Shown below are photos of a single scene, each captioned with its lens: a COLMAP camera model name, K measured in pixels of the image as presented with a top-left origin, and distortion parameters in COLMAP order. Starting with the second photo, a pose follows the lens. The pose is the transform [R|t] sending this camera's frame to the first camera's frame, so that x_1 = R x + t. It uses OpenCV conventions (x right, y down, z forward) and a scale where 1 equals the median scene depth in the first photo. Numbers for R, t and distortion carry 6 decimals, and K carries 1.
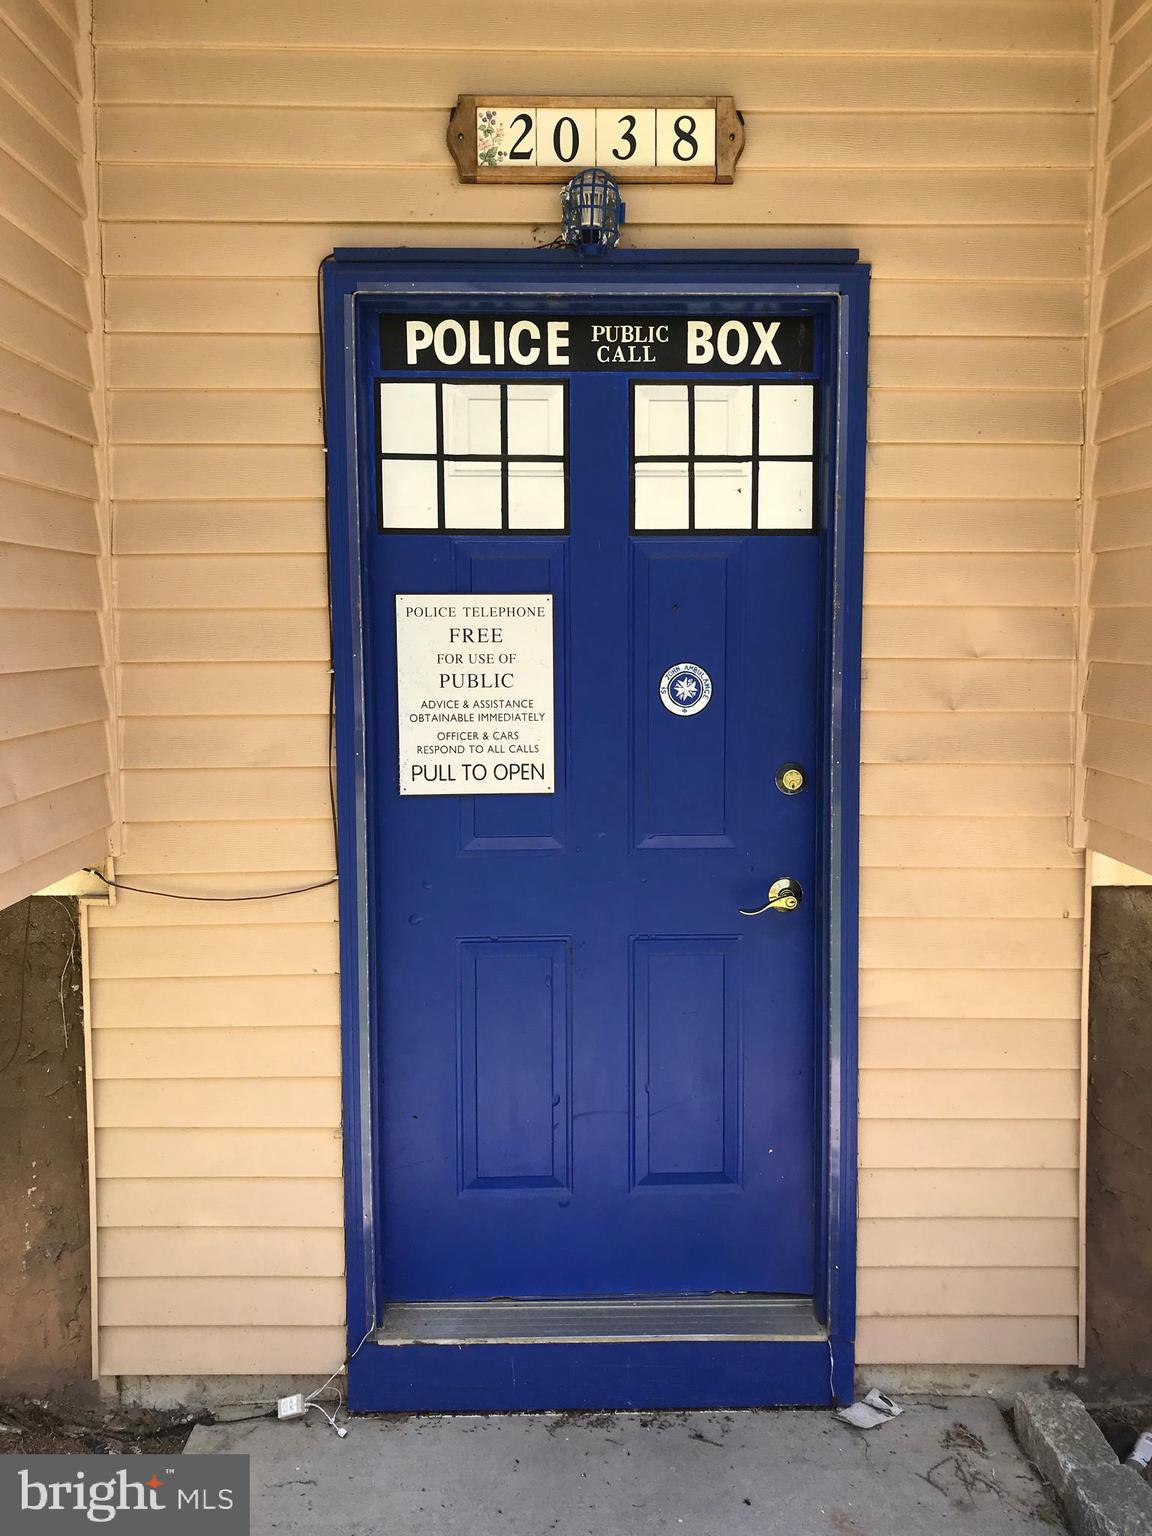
lens RADIAL K [[1288.9, 0, 572.5], [0, 1288.9, 765.0], [0, 0, 1]] dist [0.035466, -0.008624]
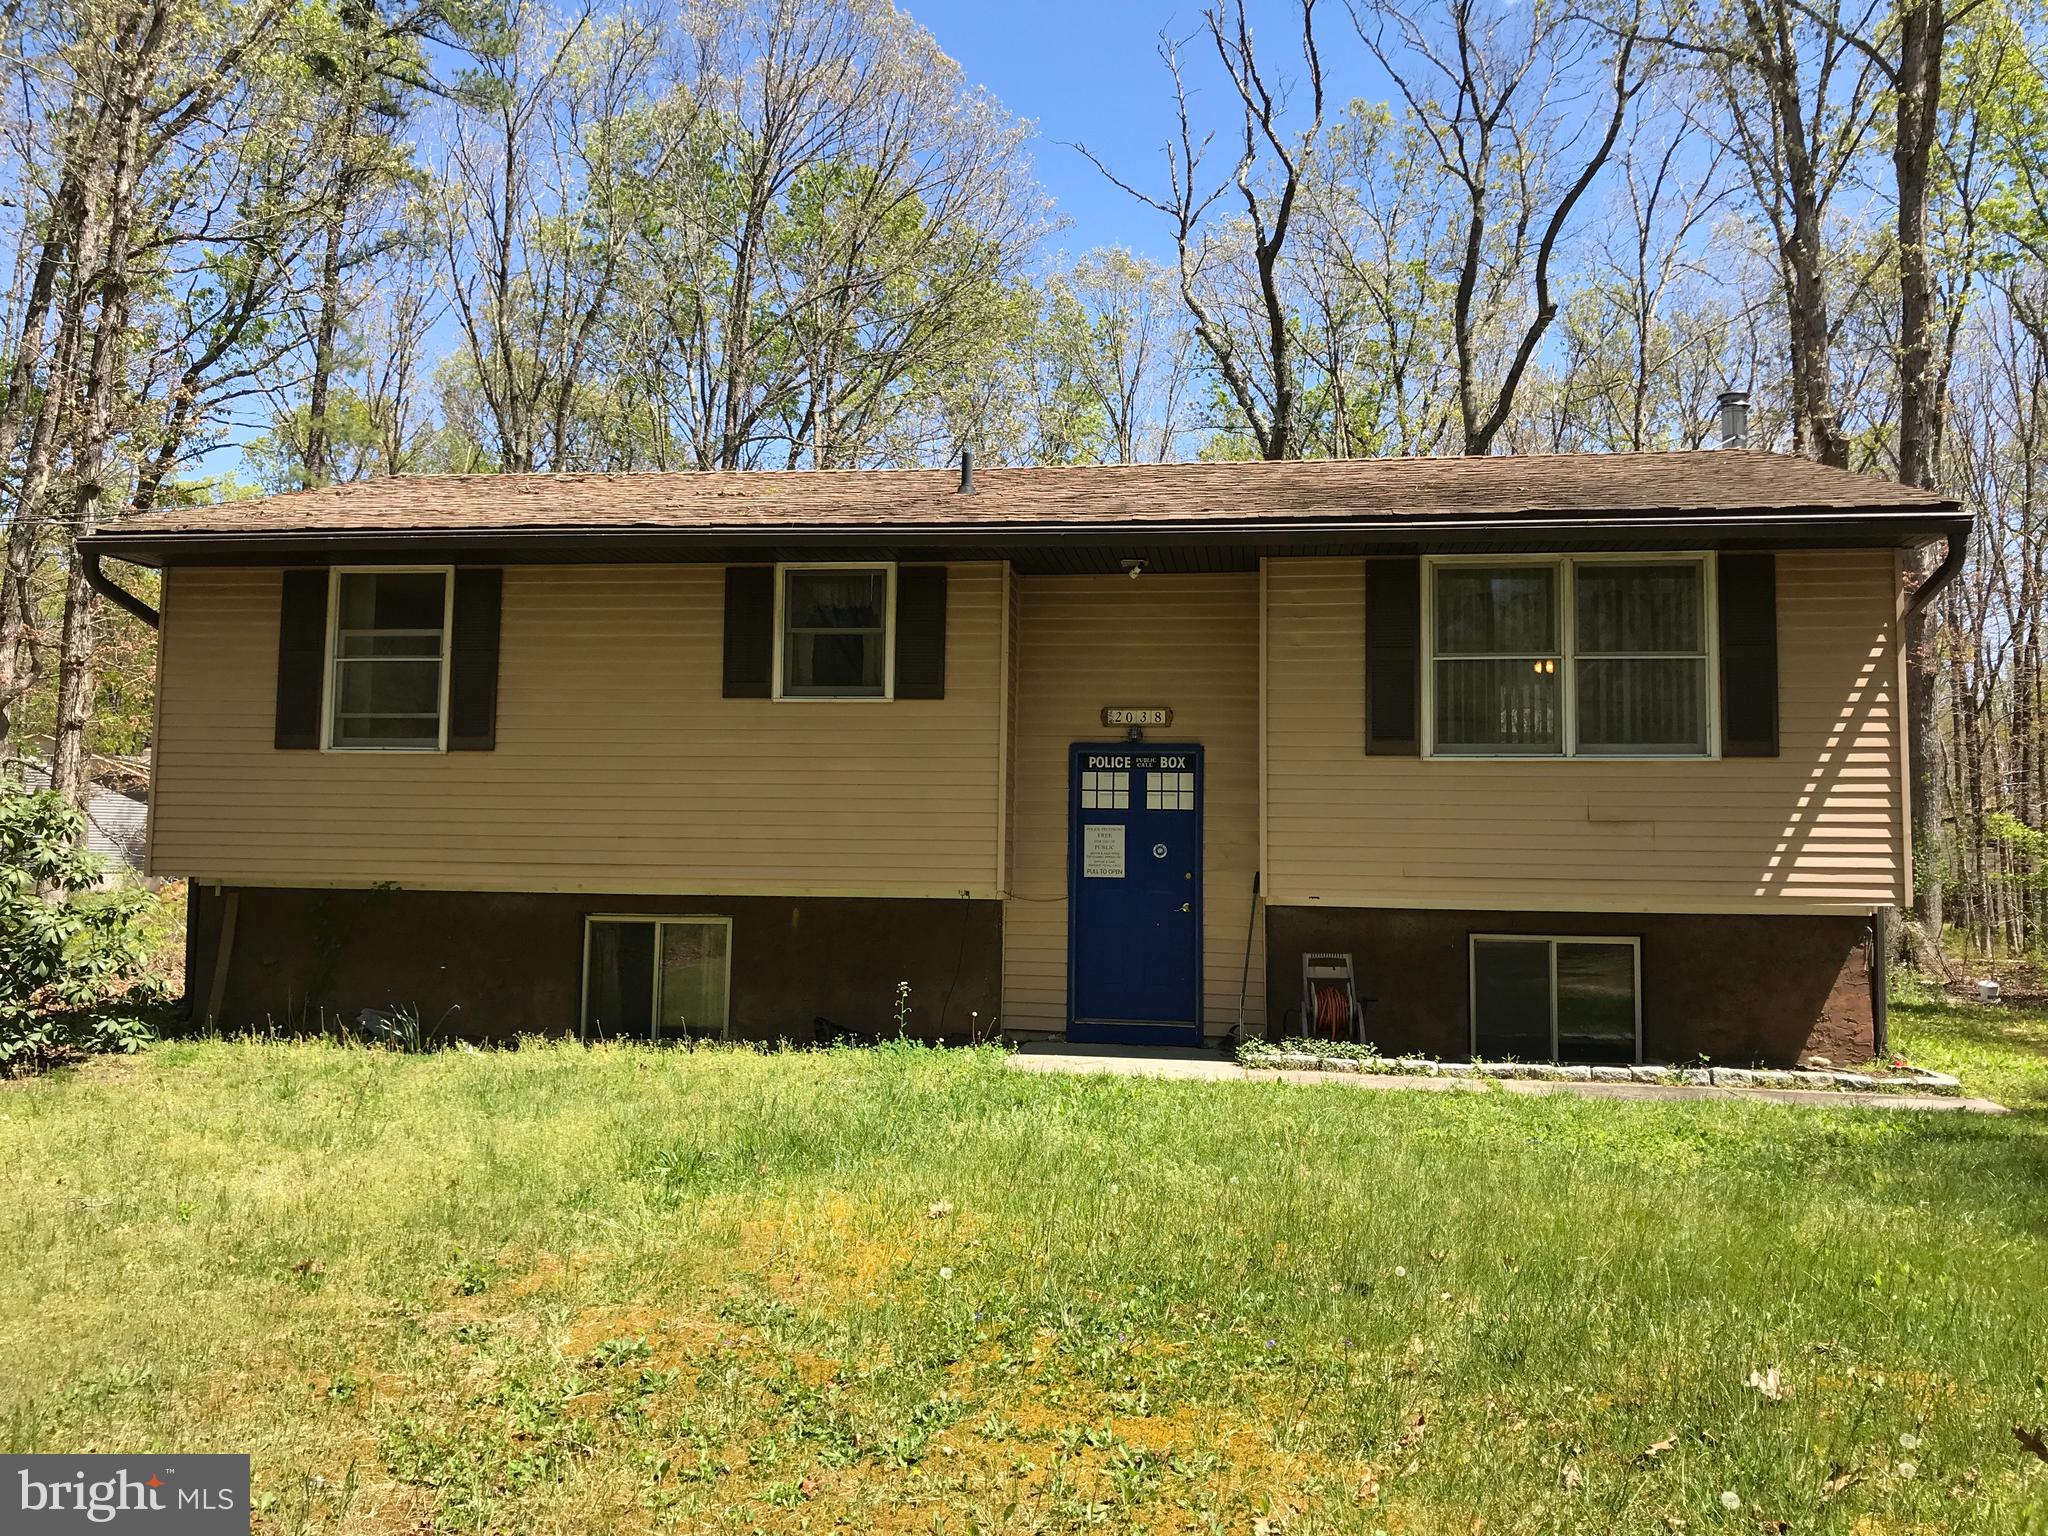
lens RADIAL K [[1718.5, 0, 1020.6], [0, 1718.5, 762.6], [0, 0, 1]] dist [0.035466, -0.008624]
pose [[0.988942, 0.009656, -0.147990, 0.440168], [-0.032504, 0.987728, -0.152762, 0.483422], [0.144699, 0.155883, 0.977120, -4.151003]]
